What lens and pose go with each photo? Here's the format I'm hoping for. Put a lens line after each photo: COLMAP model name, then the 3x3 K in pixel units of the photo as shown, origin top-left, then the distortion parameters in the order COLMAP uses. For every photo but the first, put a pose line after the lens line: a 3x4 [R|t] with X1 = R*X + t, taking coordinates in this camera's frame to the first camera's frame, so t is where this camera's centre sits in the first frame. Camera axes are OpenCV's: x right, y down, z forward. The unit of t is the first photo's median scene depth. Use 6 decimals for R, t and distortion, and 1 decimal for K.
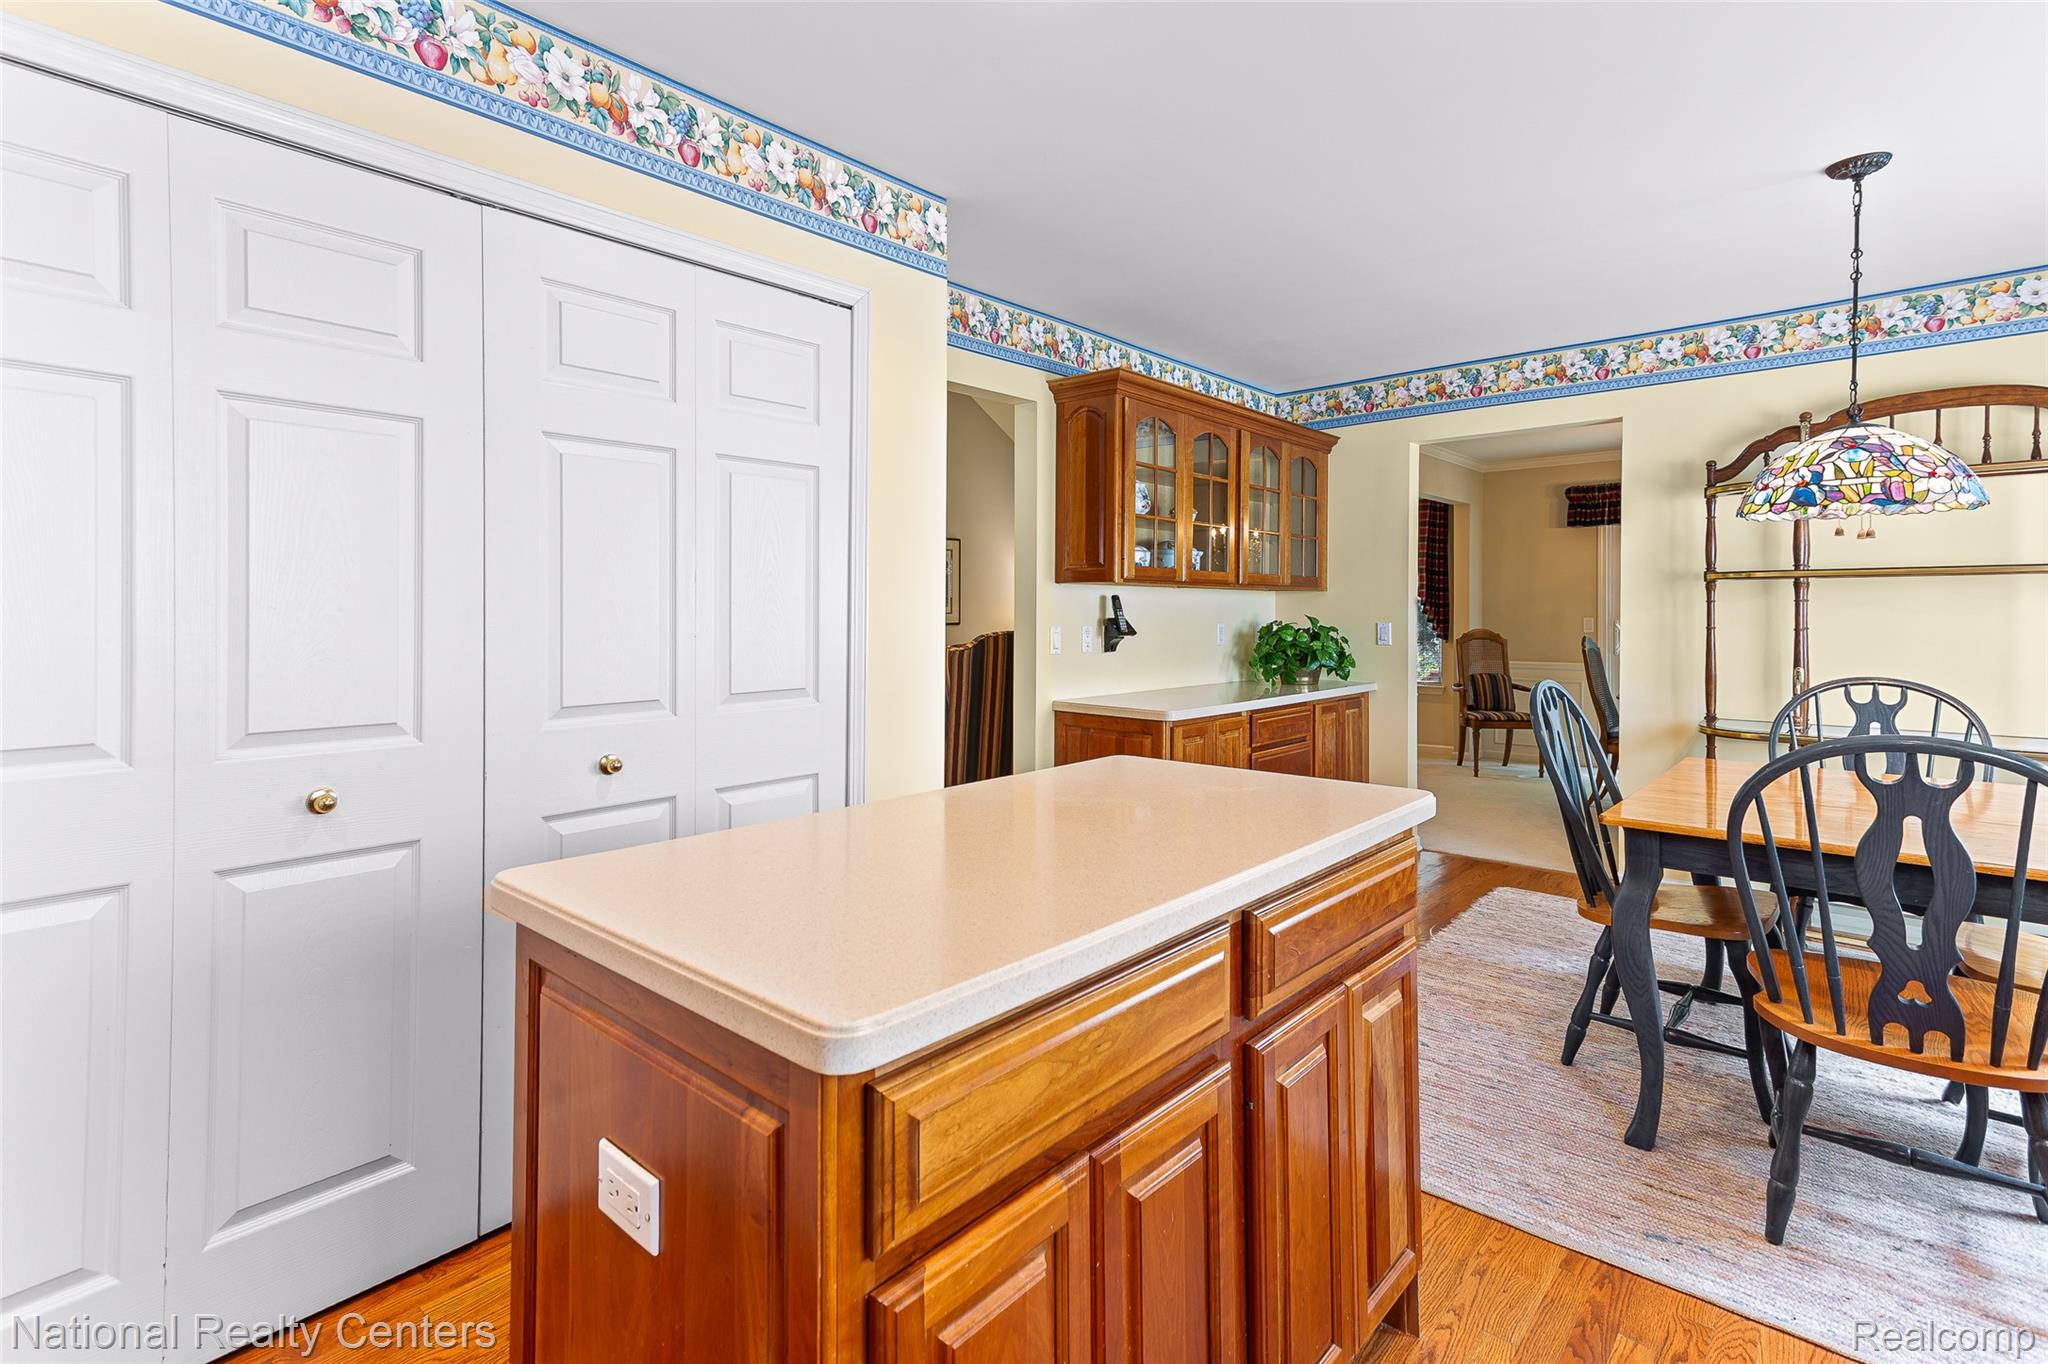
lens RADIAL K [[977.7, 0, 1040.3], [0, 977.7, 613.4], [0, 0, 1]] dist [0.026208, 0.006302]
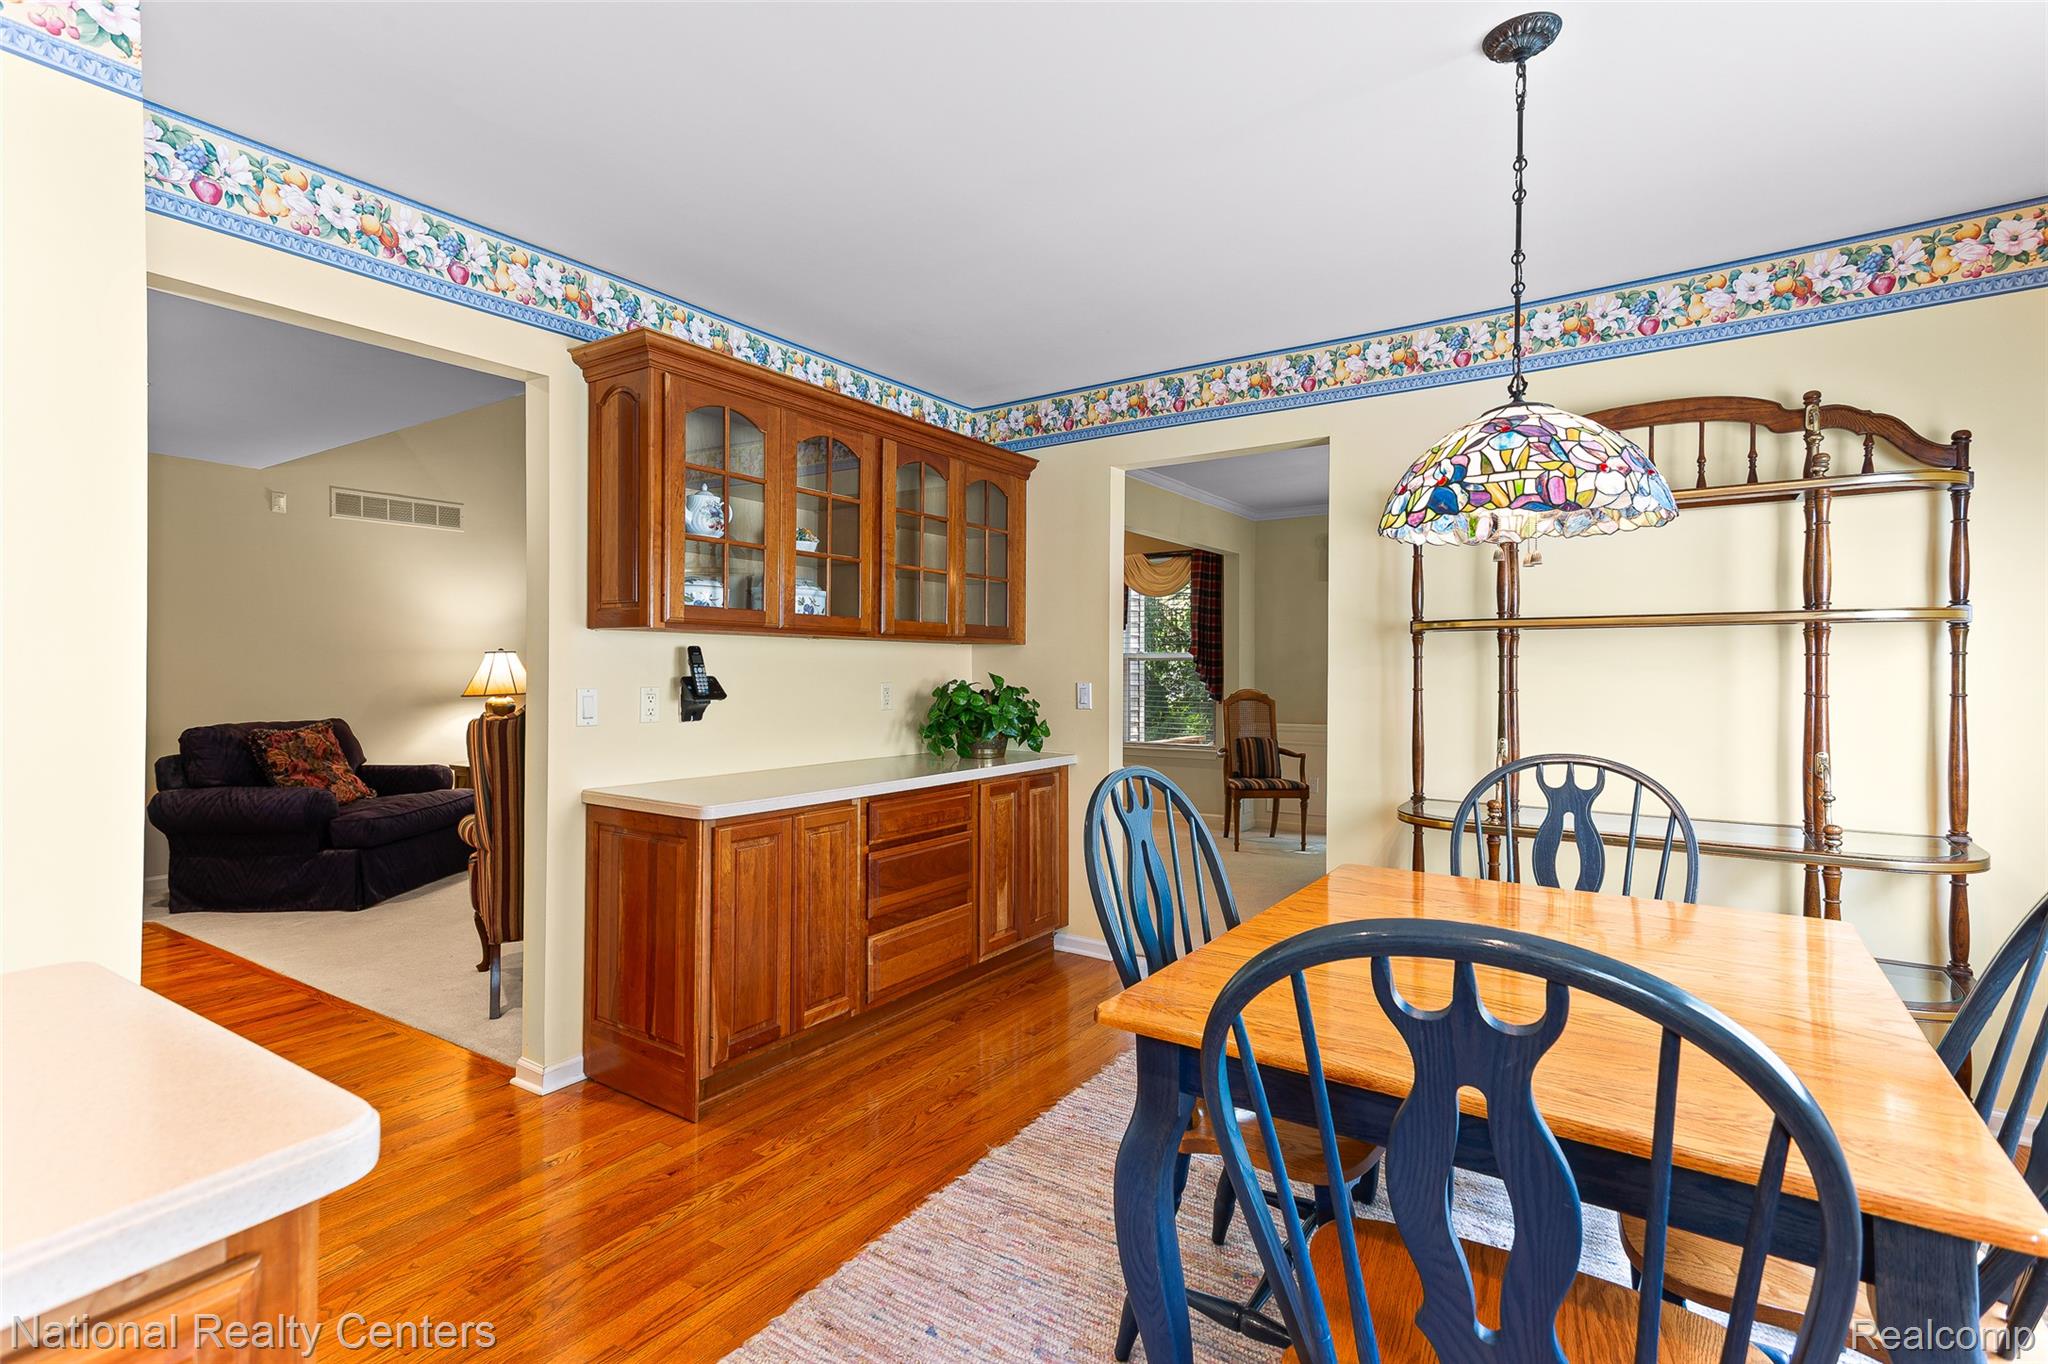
lens RADIAL K [[977.7, 0, 1031.8], [0, 977.7, 664.4], [0, 0, 1]] dist [0.026208, 0.006302]
pose [[0.991146, 0.003130, 0.132738, 0.248724], [-0.002101, 0.999967, -0.007892, 0.001055], [-0.132758, 0.007543, 0.991120, 0.230386]]
